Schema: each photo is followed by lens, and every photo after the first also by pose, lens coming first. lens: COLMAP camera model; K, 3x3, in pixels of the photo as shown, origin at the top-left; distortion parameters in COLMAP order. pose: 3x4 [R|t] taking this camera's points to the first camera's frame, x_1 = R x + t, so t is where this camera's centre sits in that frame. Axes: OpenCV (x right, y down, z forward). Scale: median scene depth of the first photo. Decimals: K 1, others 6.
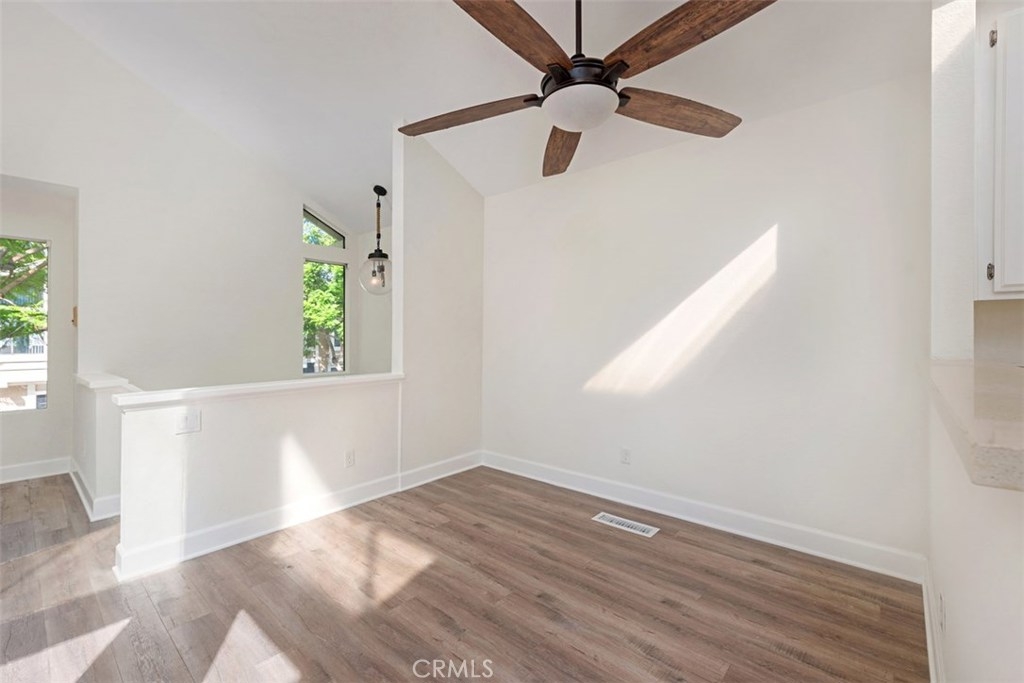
lens RADIAL K [[442.2, 0, 513.1], [0, 442.2, 332.4], [0, 0, 1]] dist [0.003174, 0.000121]
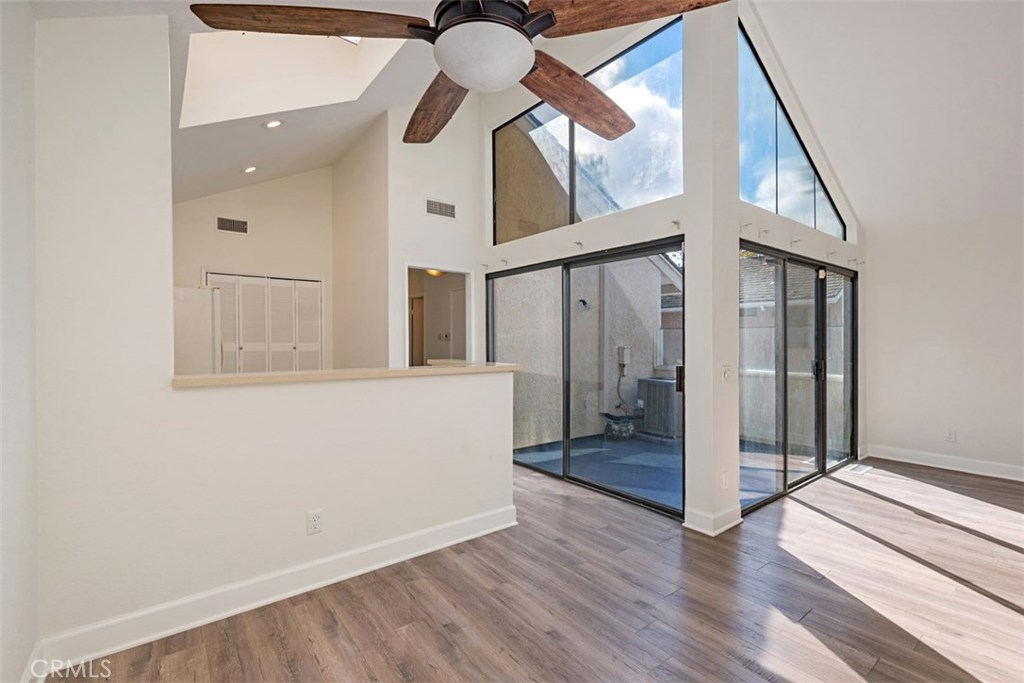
lens RADIAL K [[453.2, 0, 505.9], [0, 453.2, 341.5], [0, 0, 1]] dist [0.002894, 0.000512]
pose [[-0.981594, 0.001125, 0.190979, -0.028635], [-0.000184, 0.999977, -0.006832, -0.015231], [-0.190982, -0.006742, -0.981570, 1.488986]]
